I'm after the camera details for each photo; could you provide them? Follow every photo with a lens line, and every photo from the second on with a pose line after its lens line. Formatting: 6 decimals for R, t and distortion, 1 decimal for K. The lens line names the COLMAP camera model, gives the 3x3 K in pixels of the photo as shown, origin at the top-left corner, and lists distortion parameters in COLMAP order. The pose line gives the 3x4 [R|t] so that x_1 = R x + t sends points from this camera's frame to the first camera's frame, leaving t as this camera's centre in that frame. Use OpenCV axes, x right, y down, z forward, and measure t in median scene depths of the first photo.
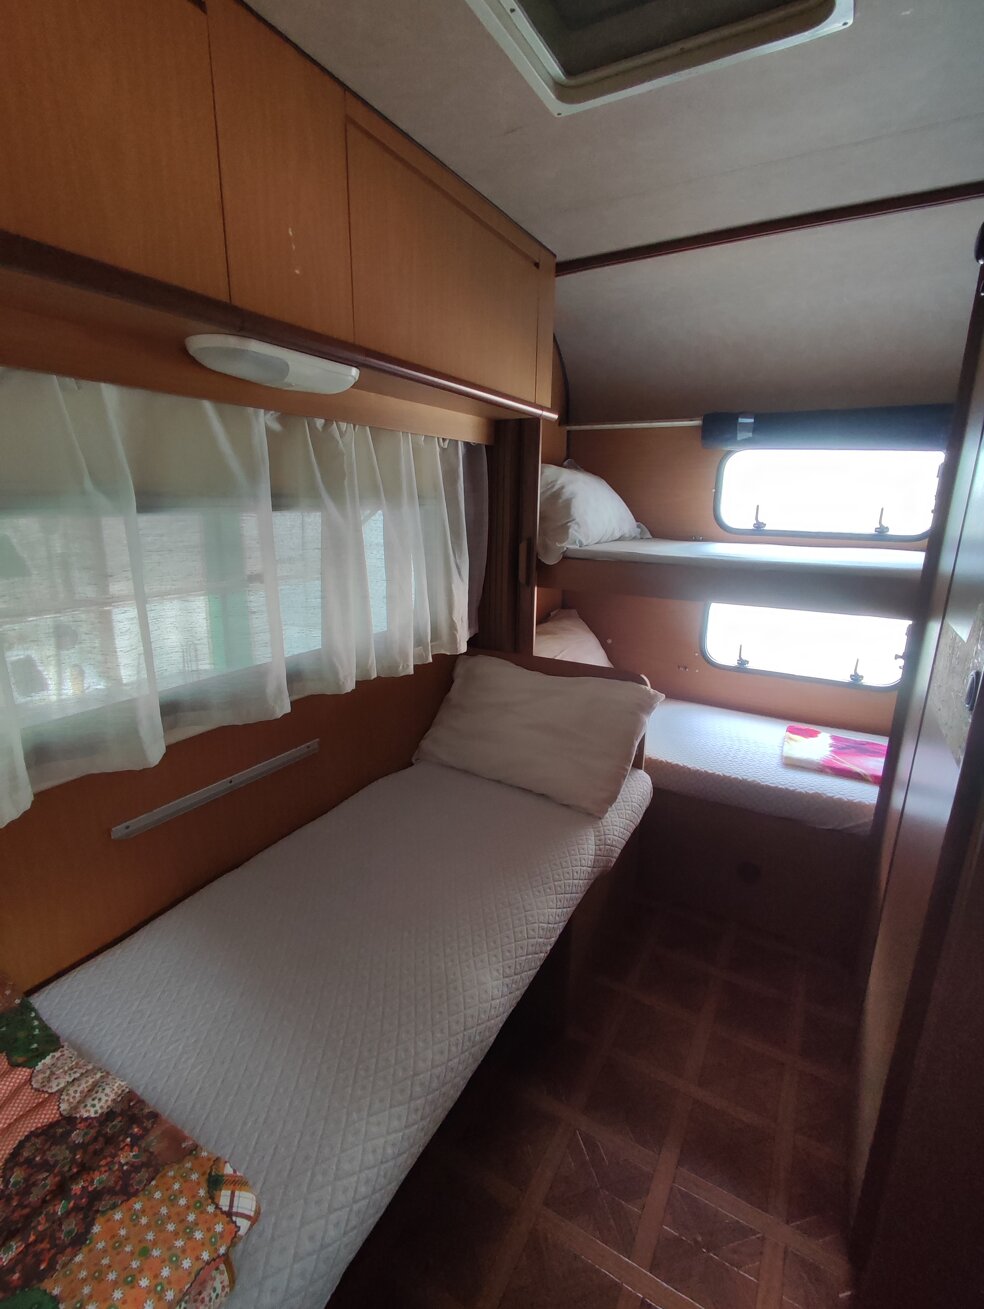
lens RADIAL K [[598.9, 0, 484.6], [0, 598.9, 655.9], [0, 0, 1]] dist [-0.004235, -0.002011]
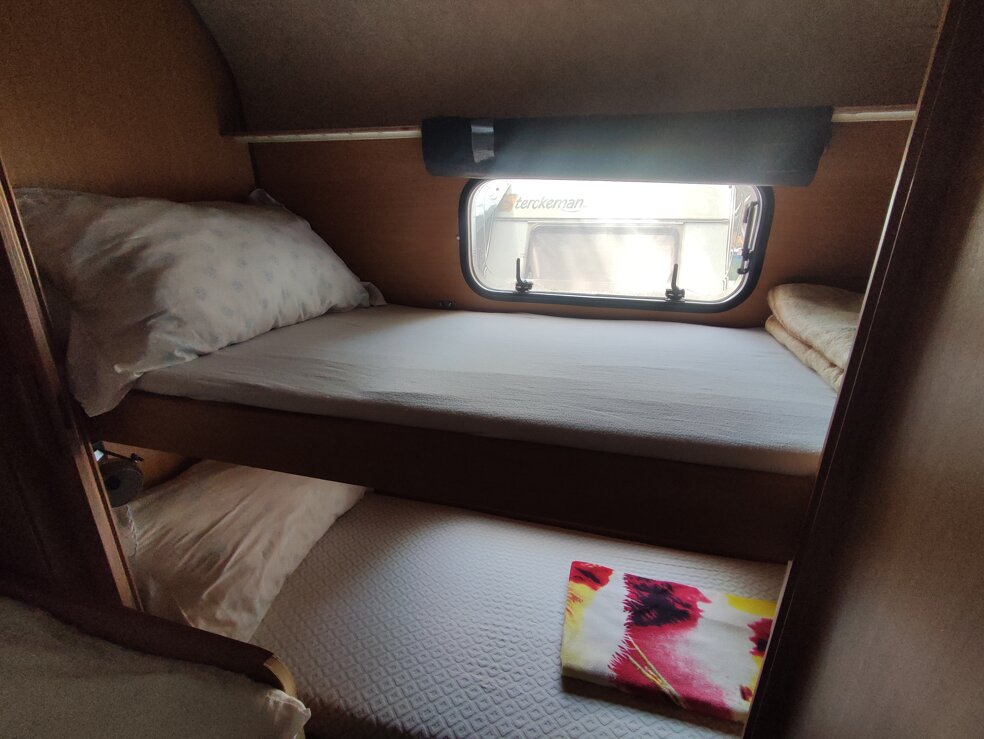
lens RADIAL K [[450.2, 0, 498.9], [0, 450.2, 371.1], [0, 0, 1]] dist [-0.004235, -0.002011]
pose [[0.965011, -0.088938, 0.246664, 0.320508], [0.069577, 0.993850, 0.086145, -0.184277], [-0.252809, -0.065969, 0.965265, 0.531599]]
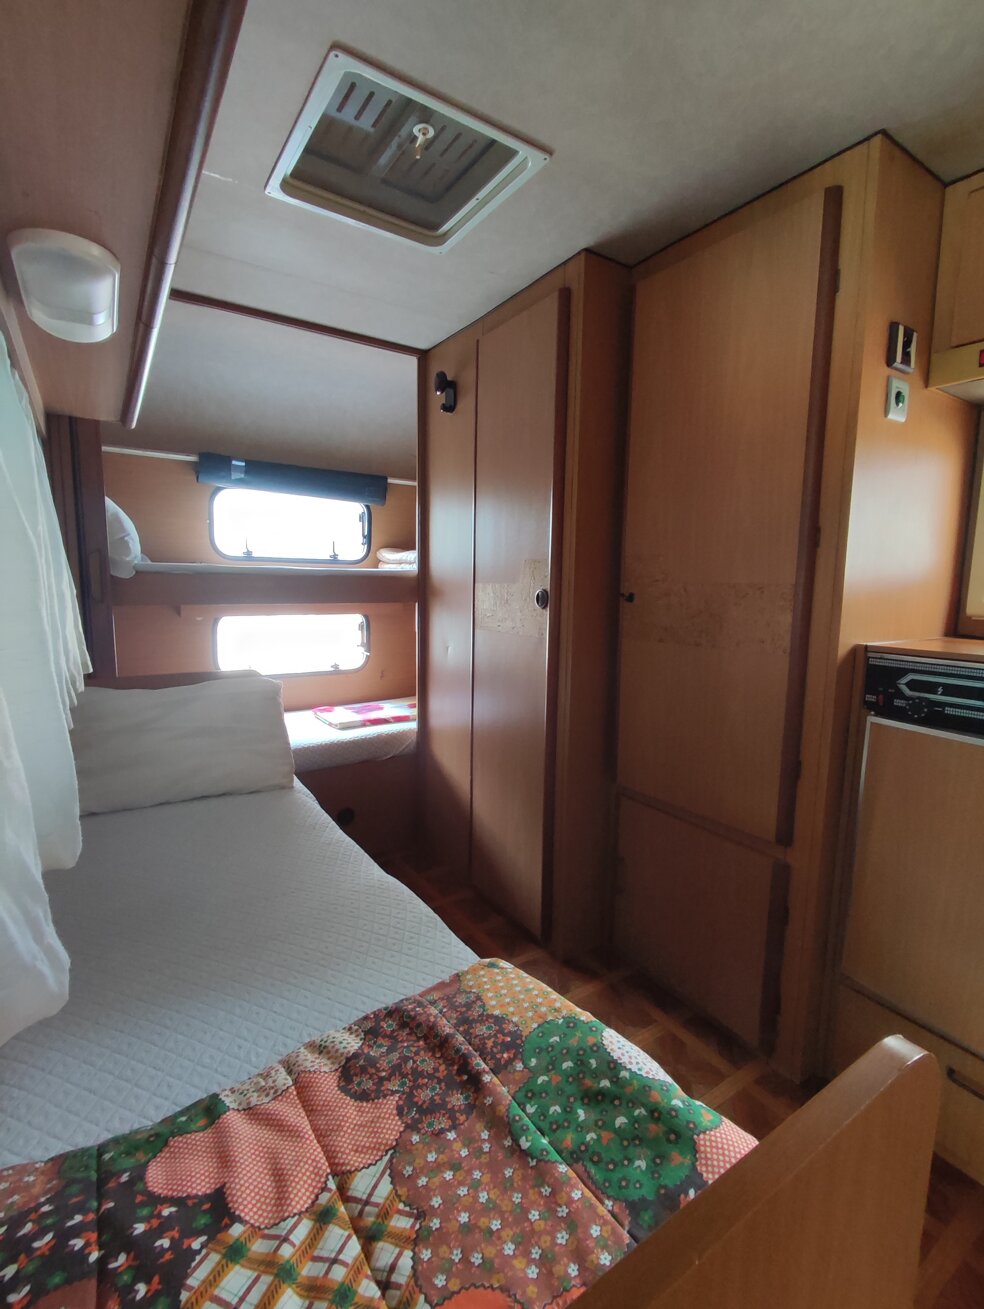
lens RADIAL K [[598.9, 0, 488.8], [0, 598.9, 660.3], [0, 0, 1]] dist [-0.004235, -0.002011]
pose [[0.442069, -0.124771, 0.888261, -0.458121], [0.220643, 0.974977, 0.027142, 0.067801], [-0.869420, 0.183990, 0.458537, 0.093509]]
